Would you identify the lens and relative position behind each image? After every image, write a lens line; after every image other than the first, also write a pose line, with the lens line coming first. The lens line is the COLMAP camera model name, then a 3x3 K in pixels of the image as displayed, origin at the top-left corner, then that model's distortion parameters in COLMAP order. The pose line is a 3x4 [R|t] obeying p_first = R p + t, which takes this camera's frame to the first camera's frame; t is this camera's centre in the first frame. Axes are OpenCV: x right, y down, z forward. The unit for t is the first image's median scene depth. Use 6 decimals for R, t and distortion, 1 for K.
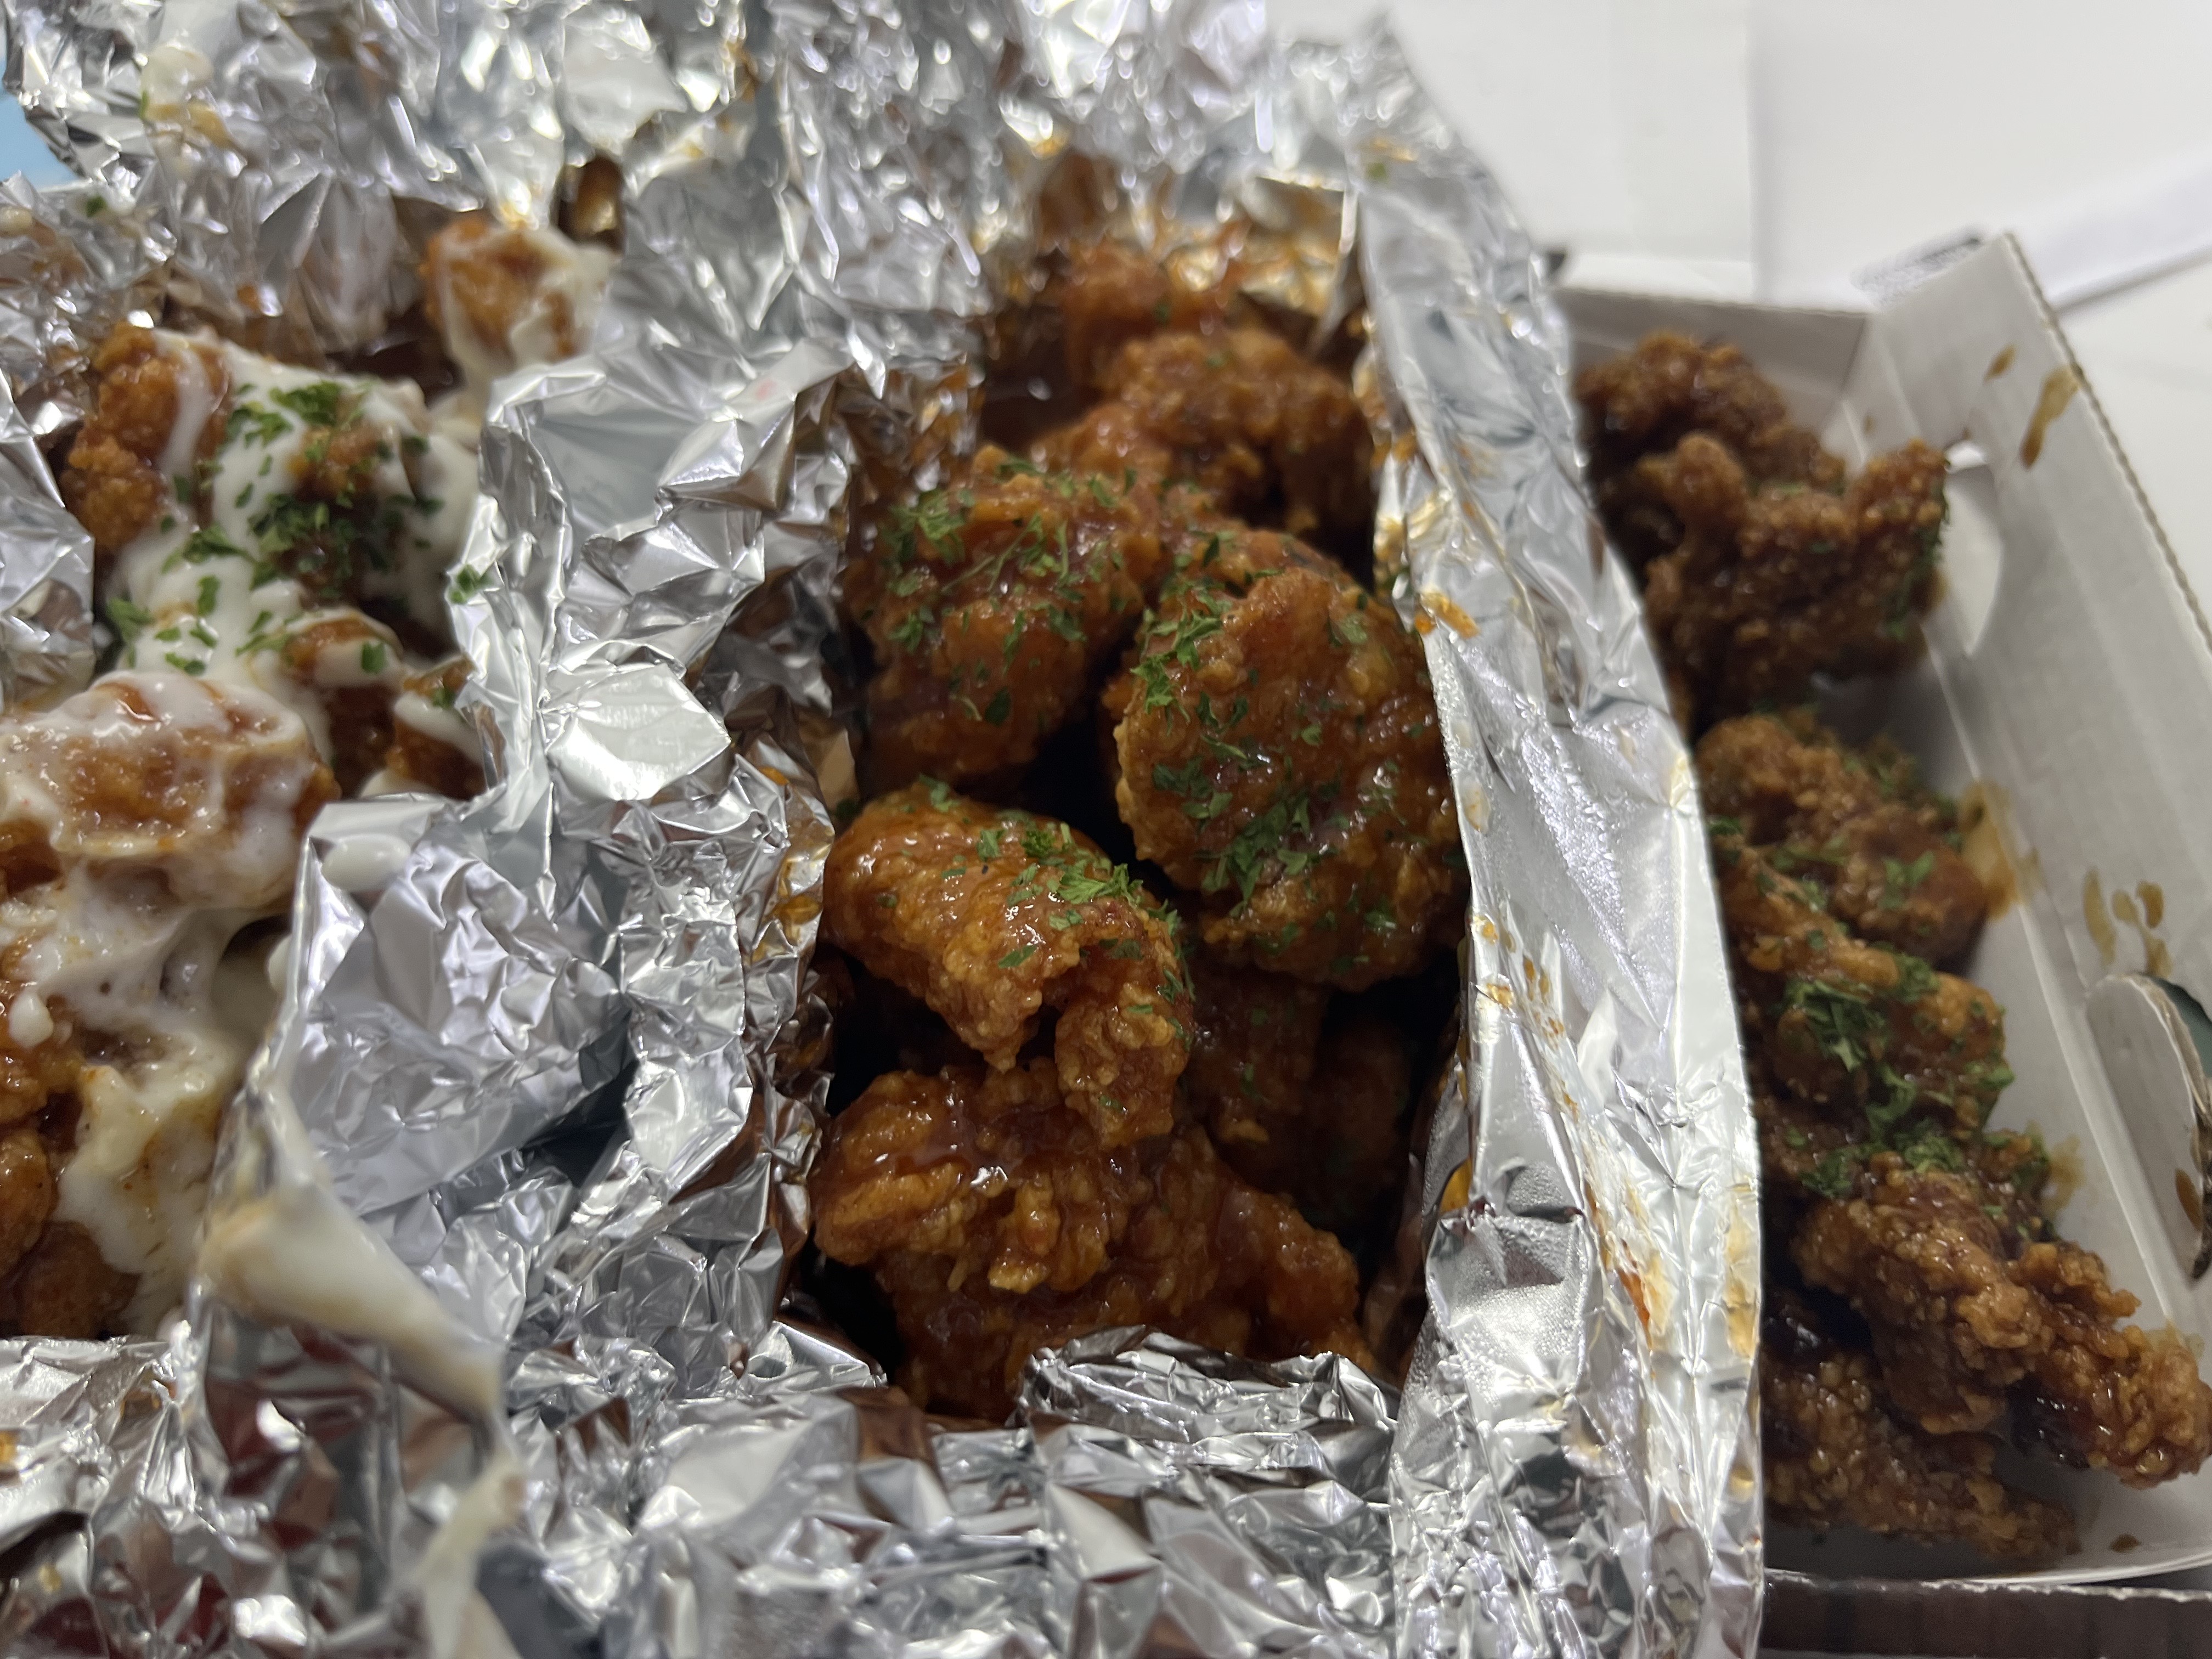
lens RADIAL K [[1694.4, 0, 1105.7], [0, 1694.4, 826.9], [0, 0, 1]] dist [-0.017406, -0.011999]
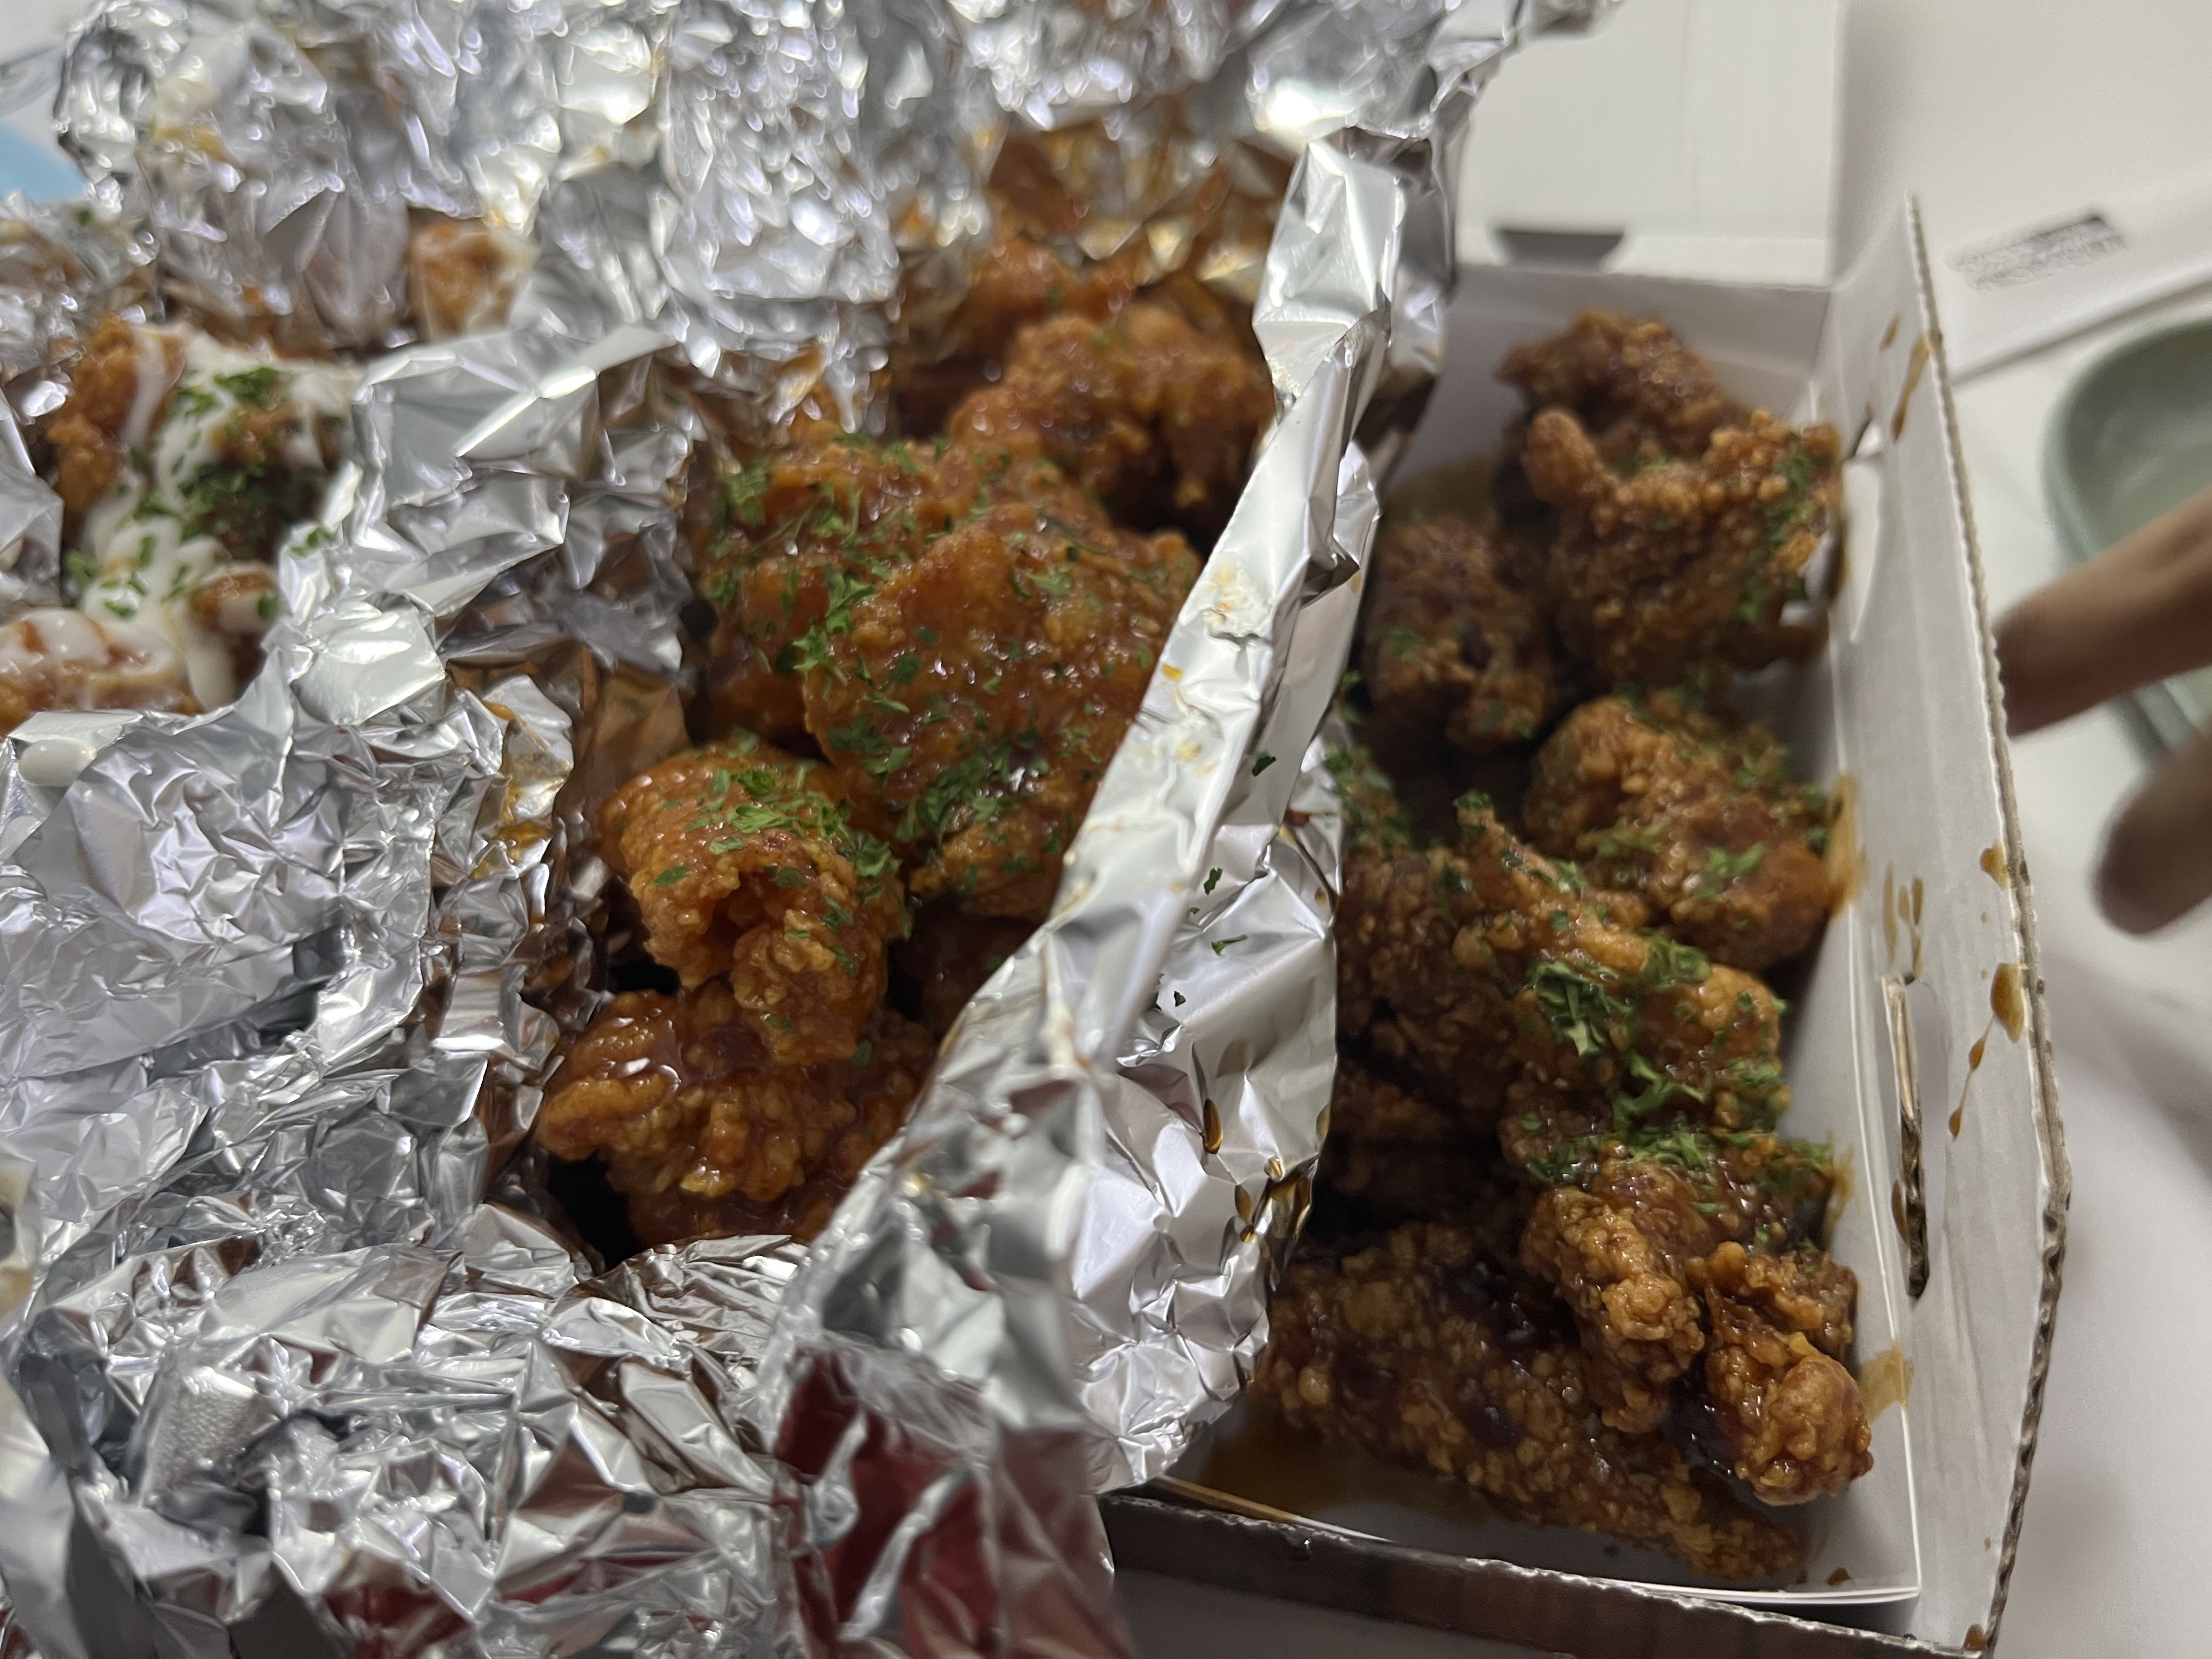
lens RADIAL K [[1694.4, 0, 1109.9], [0, 1694.4, 832.2], [0, 0, 1]] dist [-0.017406, -0.011999]
pose [[0.981726, 0.042143, -0.185575, 0.335672], [-0.042576, 0.999092, 0.001651, 0.024904], [0.185476, 0.006280, 0.982629, -0.008898]]
